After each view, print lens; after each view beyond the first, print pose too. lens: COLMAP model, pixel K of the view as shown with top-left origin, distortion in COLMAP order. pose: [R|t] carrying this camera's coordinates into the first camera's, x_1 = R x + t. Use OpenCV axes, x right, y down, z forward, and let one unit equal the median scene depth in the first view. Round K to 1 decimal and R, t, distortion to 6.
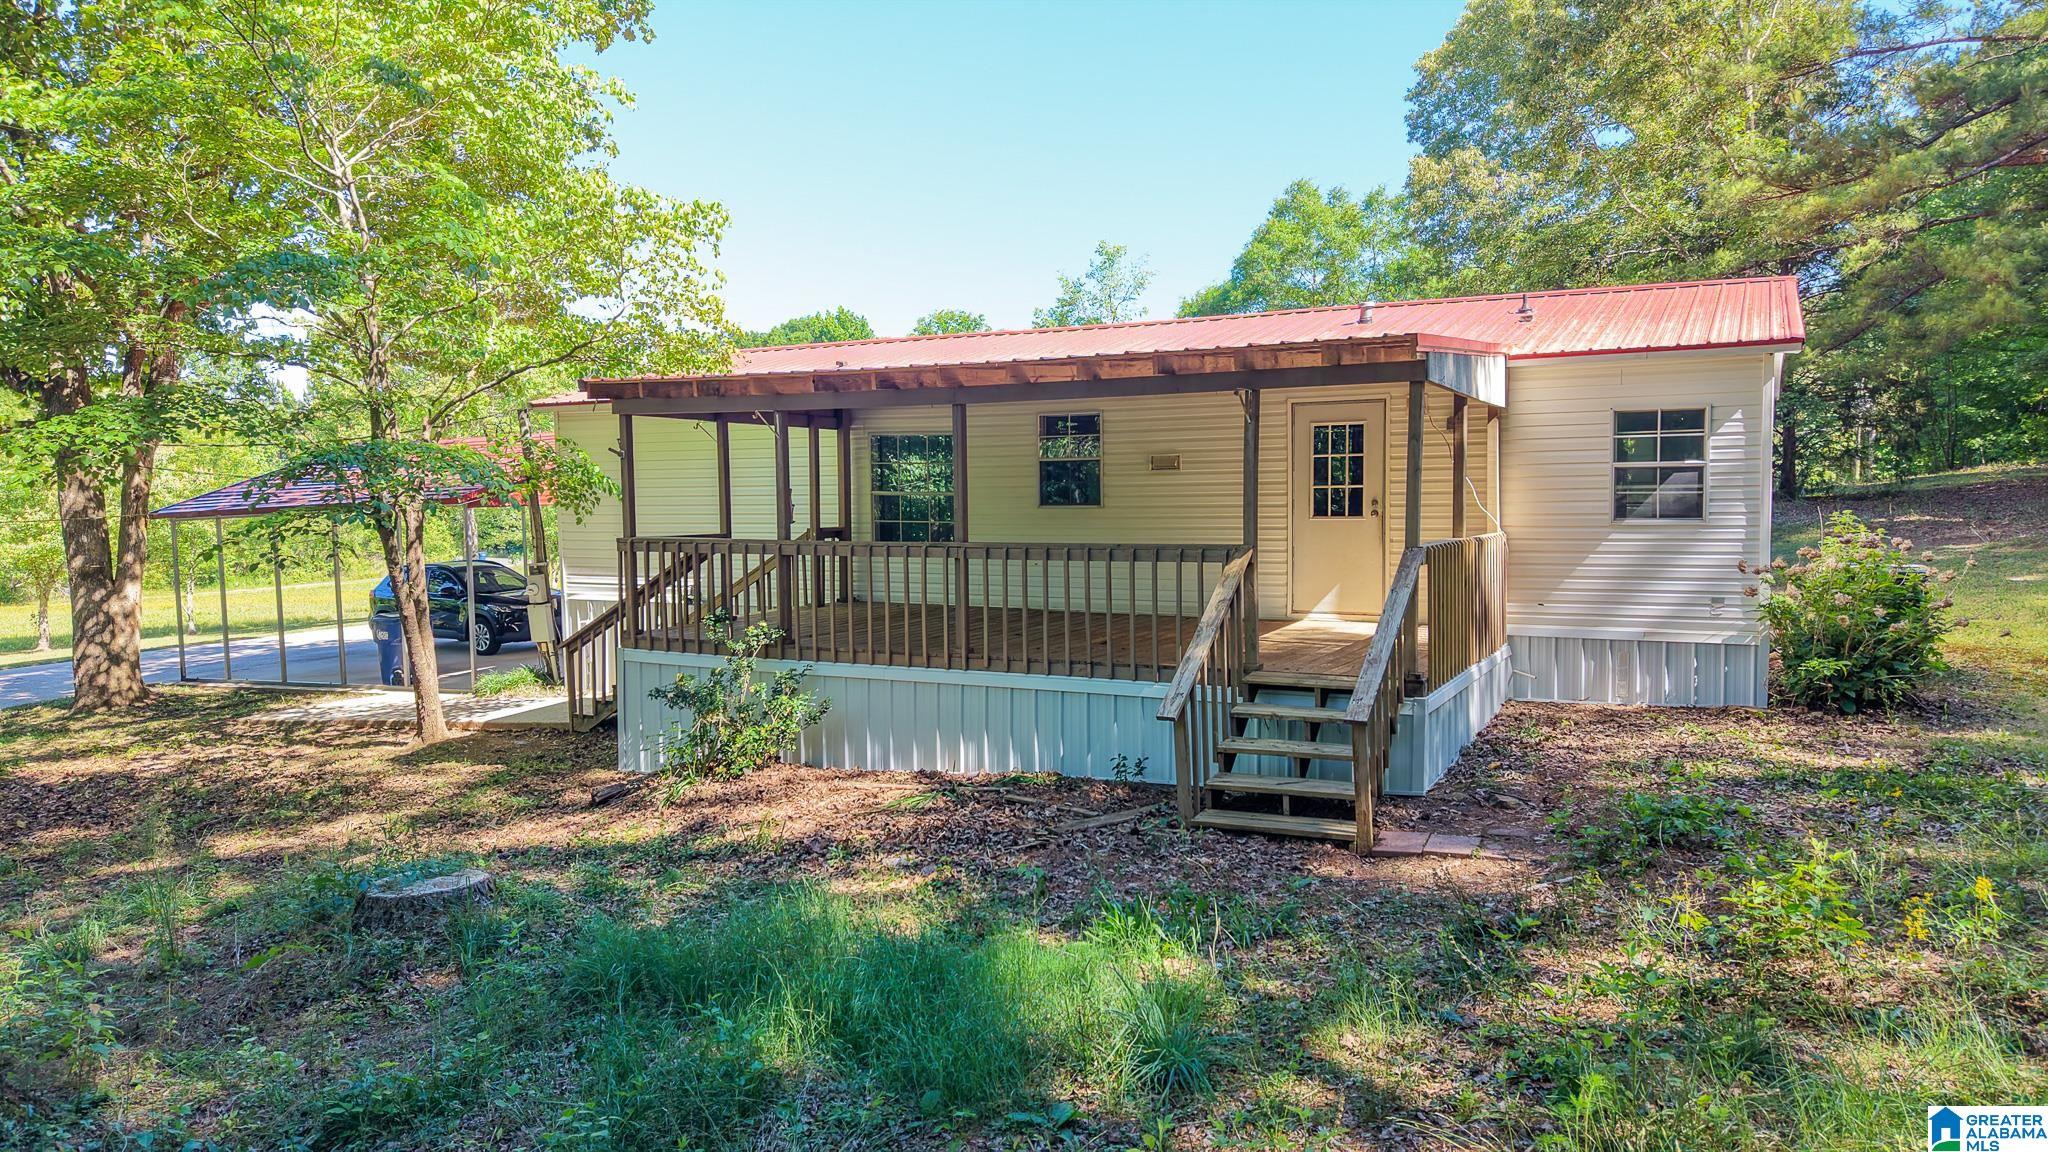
lens RADIAL K [[1384.2, 0, 1024.0], [0, 1384.2, 576.0], [0, 0, 1]] dist [0.034097, -0.036029]
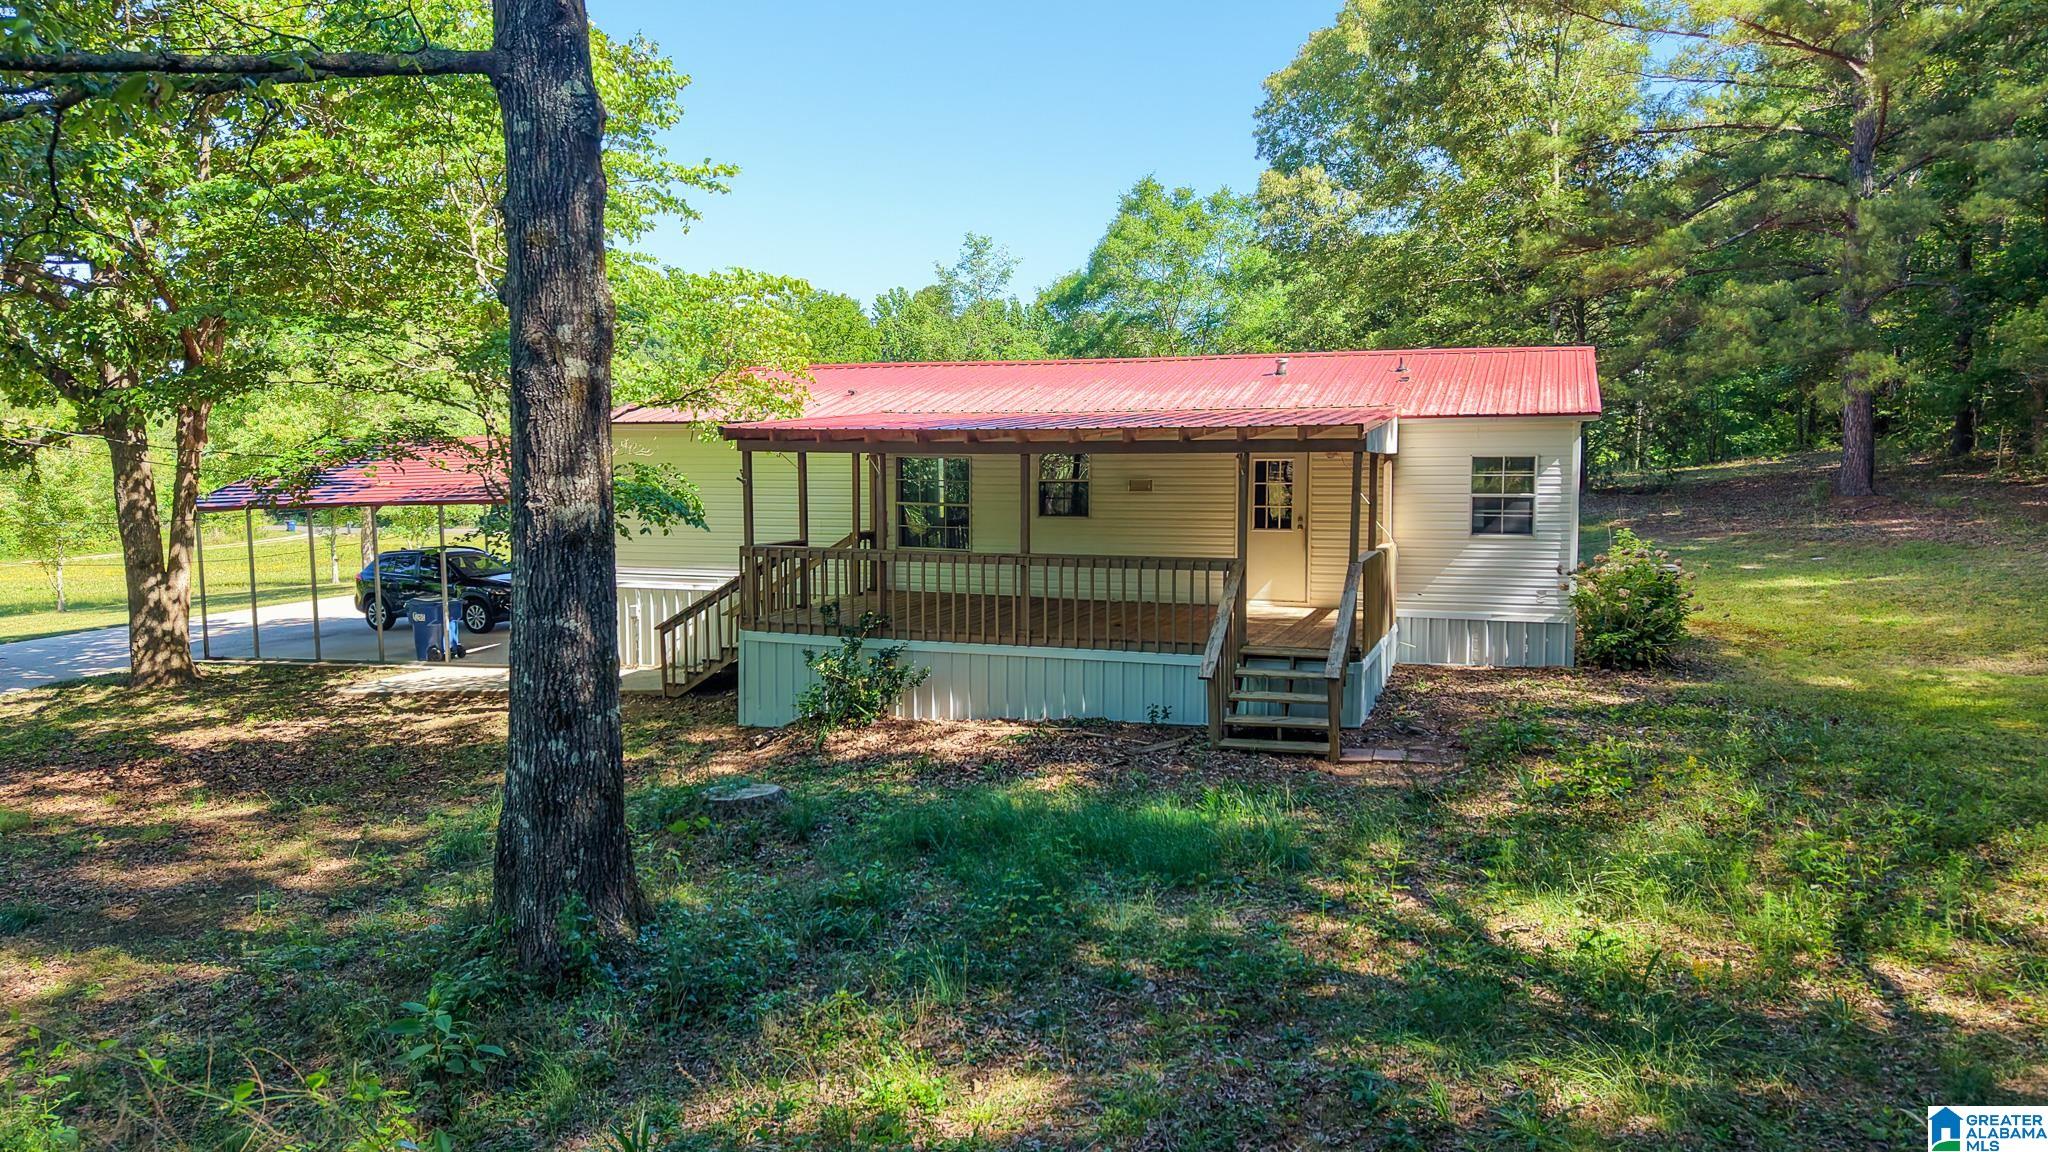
lens RADIAL K [[1384.2, 0, 1024.0], [0, 1384.2, 576.0], [0, 0, 1]] dist [0.034097, -0.036029]
pose [[0.992398, -0.003192, 0.123026, -0.199523], [0.000380, 0.999738, 0.022877, -0.031088], [-0.123067, -0.022657, 0.992140, -0.341011]]
